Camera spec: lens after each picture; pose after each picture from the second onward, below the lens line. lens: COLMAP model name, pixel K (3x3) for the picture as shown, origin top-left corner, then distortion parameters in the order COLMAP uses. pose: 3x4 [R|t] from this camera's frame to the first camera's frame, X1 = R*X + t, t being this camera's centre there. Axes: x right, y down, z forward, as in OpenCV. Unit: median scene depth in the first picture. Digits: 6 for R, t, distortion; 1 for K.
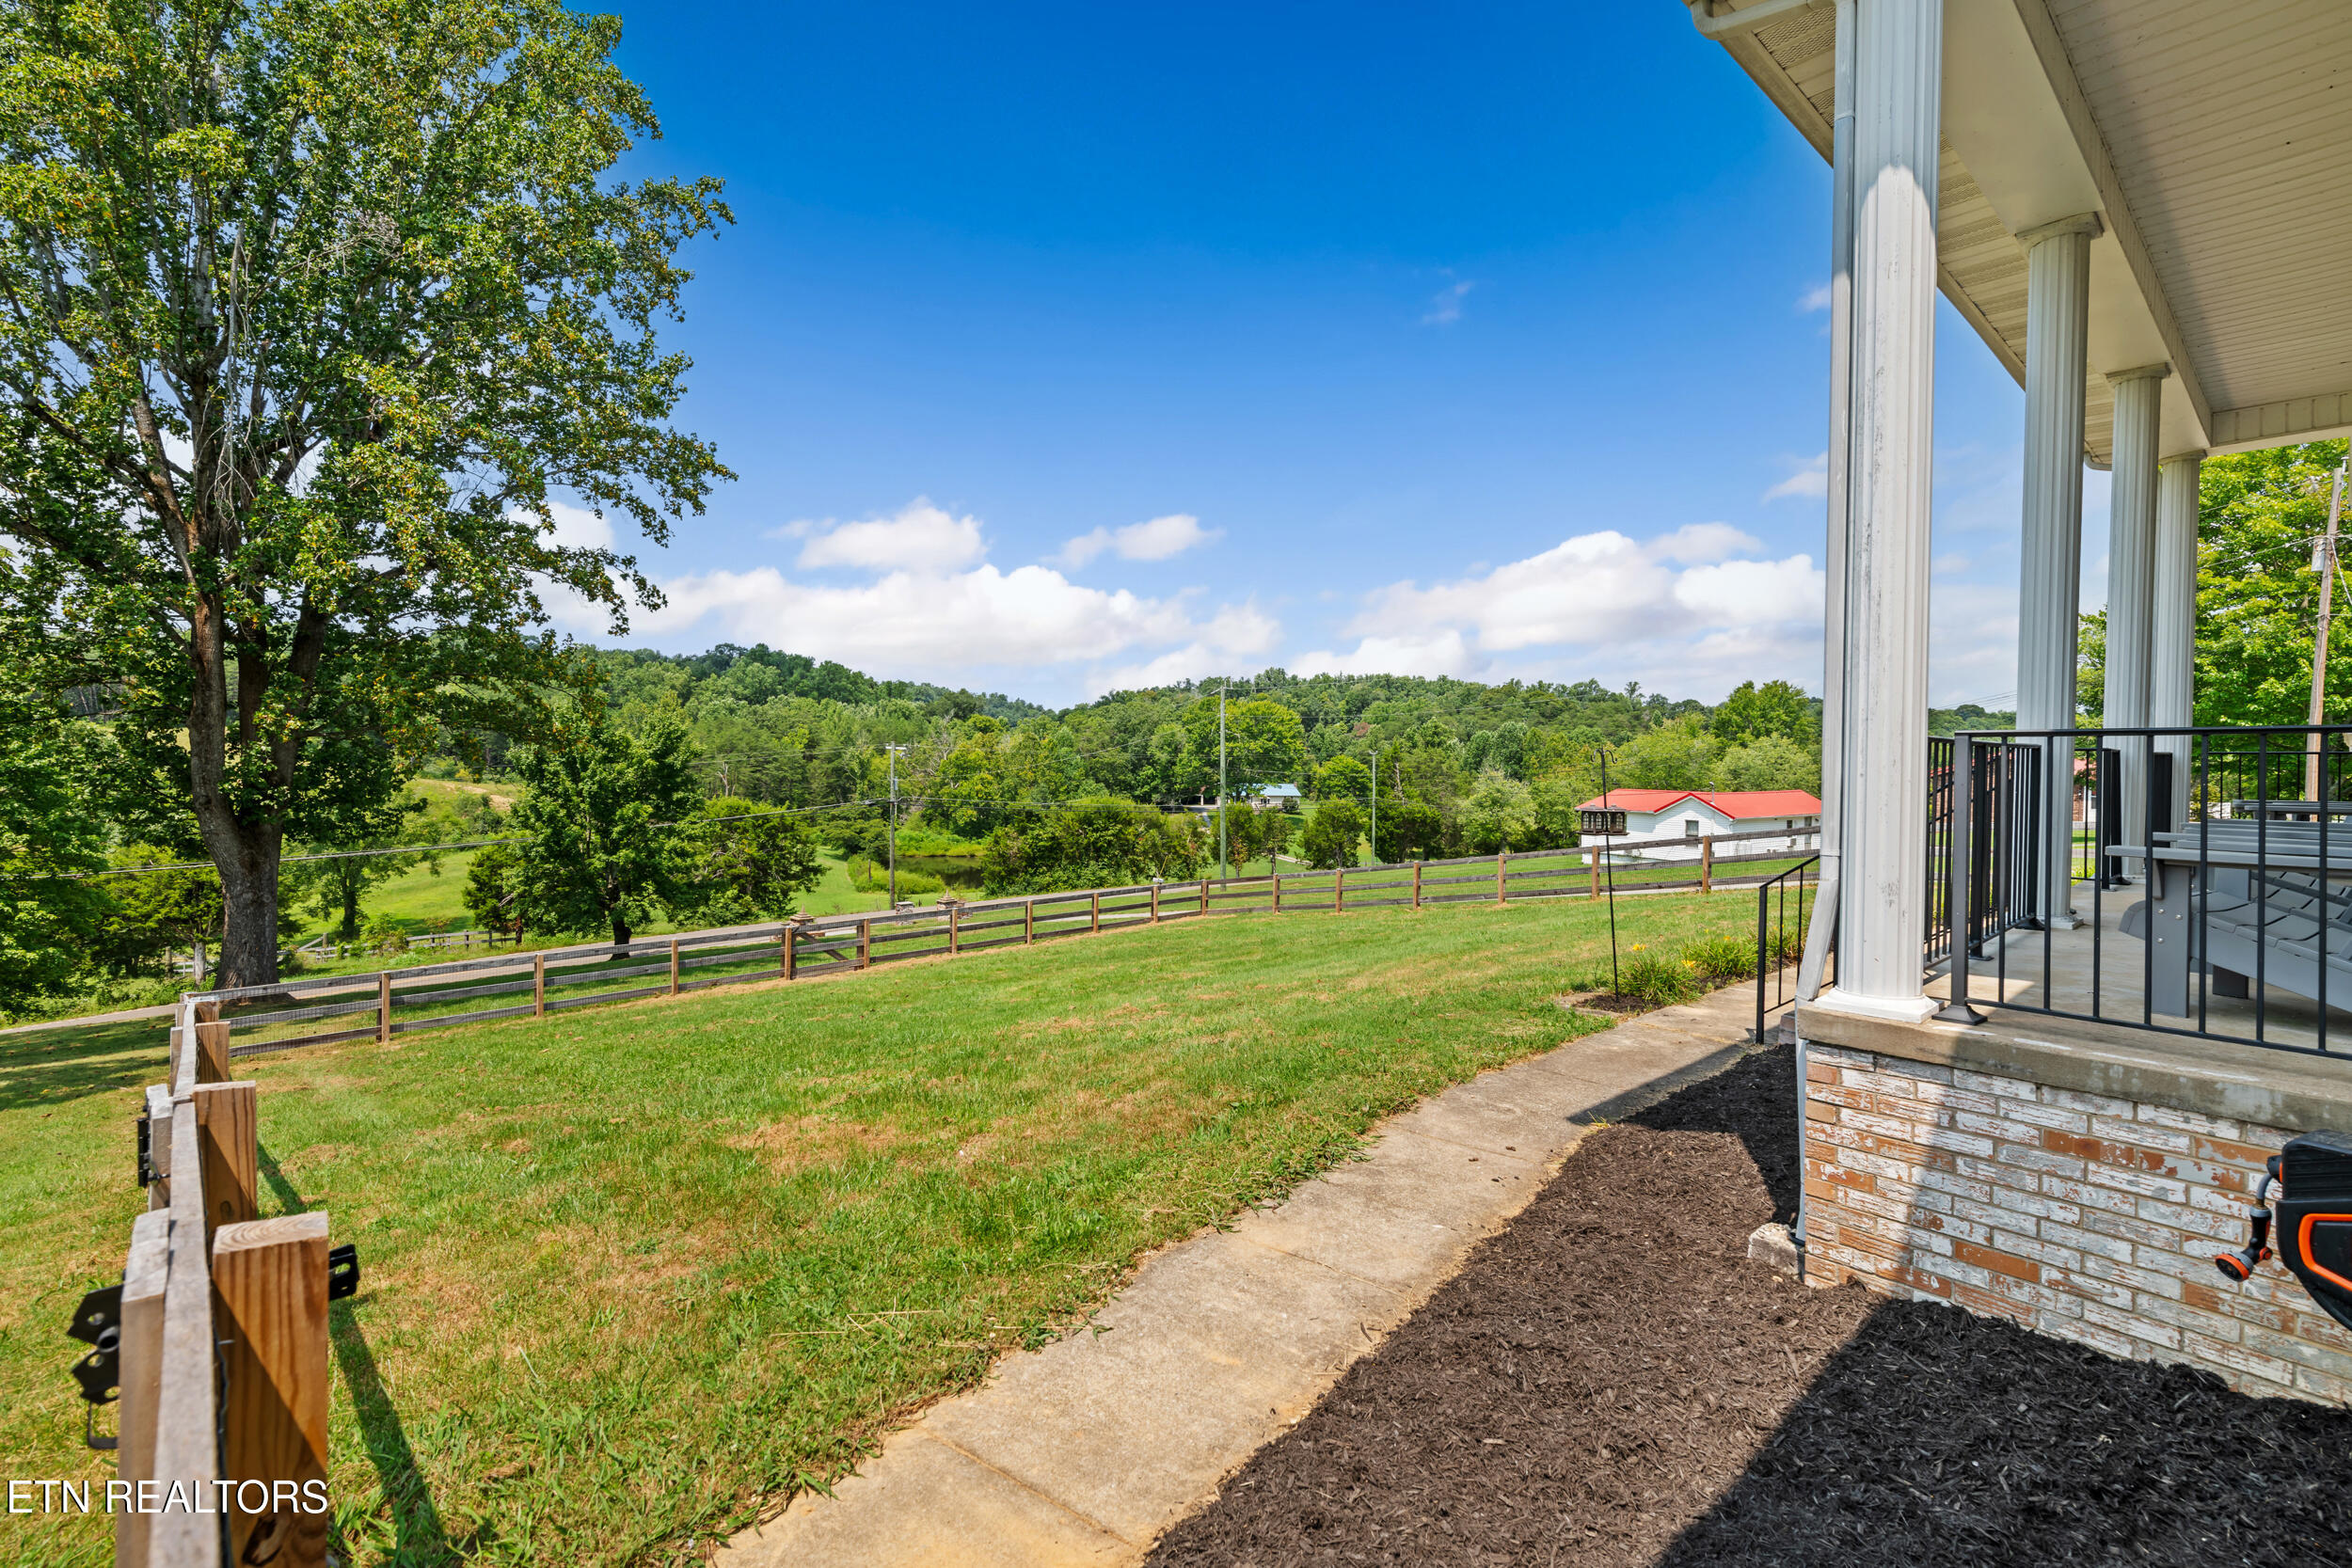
lens RADIAL K [[1022.8, 0, 1156.3], [0, 1022.8, 767.0], [0, 0, 1]] dist [0.012063, -0.000126]
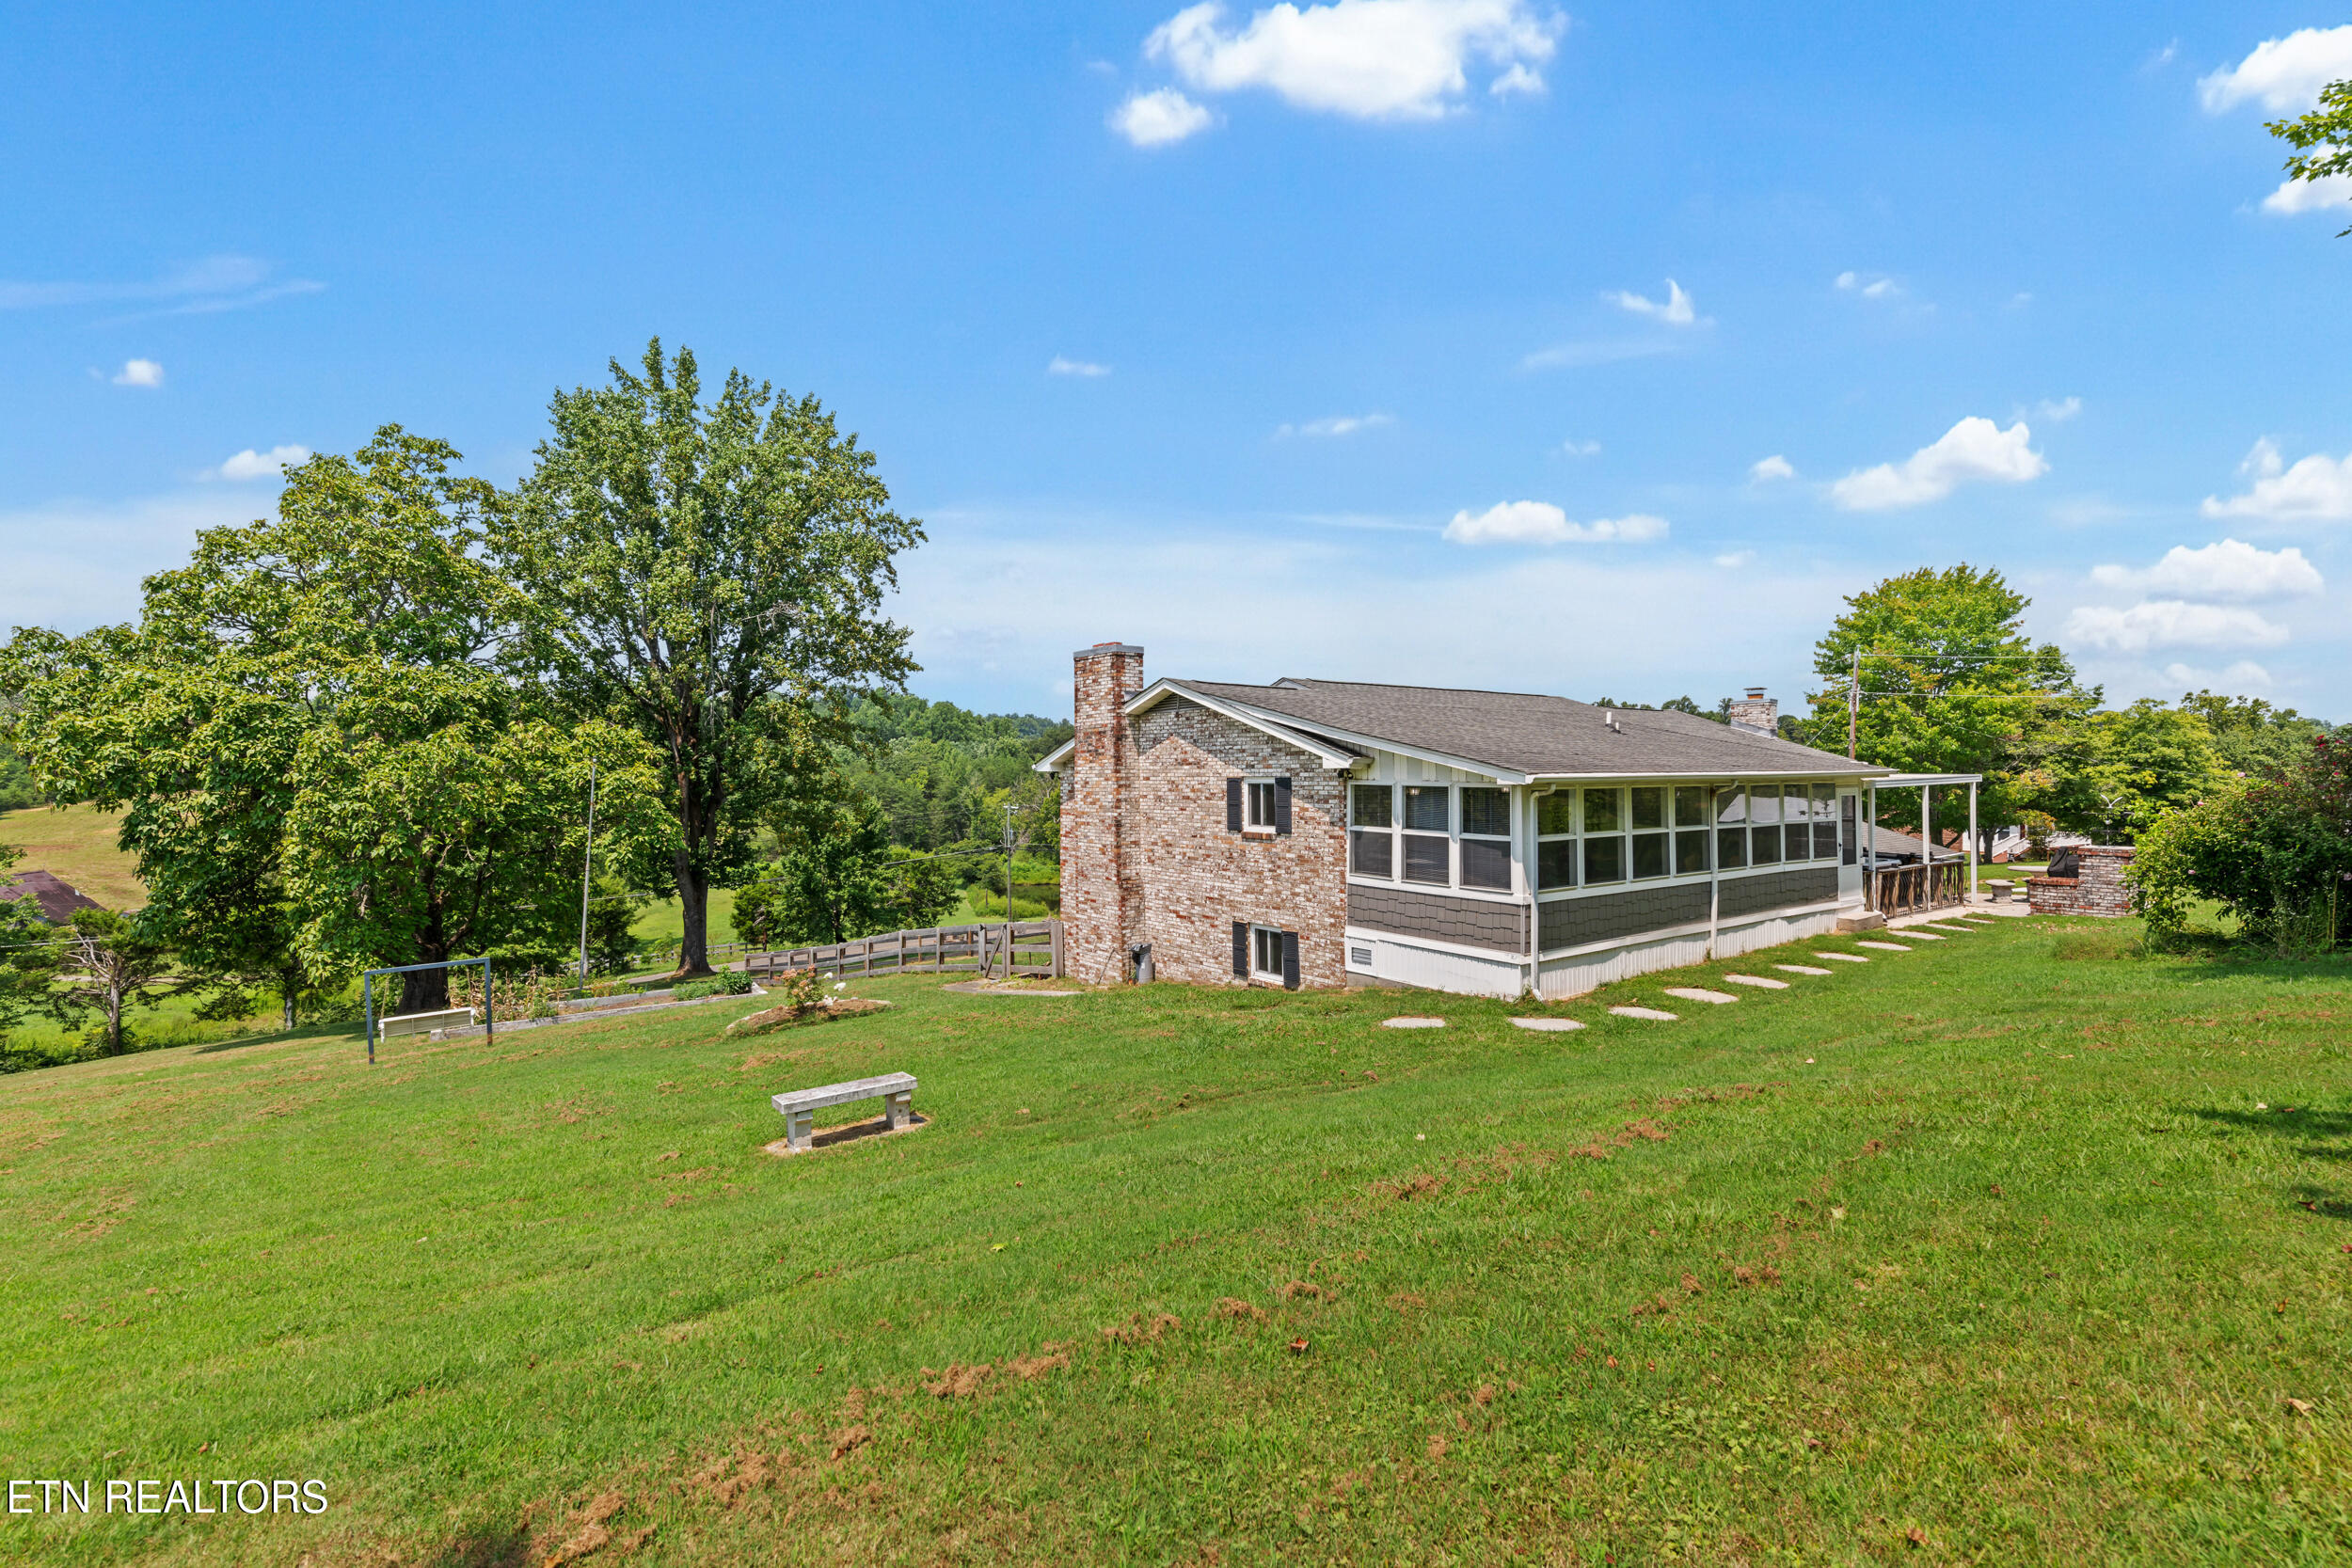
lens RADIAL K [[1022.8, 0, 1156.3], [0, 1022.8, 767.0], [0, 0, 1]] dist [0.012063, -0.000126]
pose [[0.994990, -0.016942, -0.098524, 0.032933], [0.014596, 0.999594, -0.024483, -0.017549], [0.098898, 0.022922, 0.994833, -0.153772]]
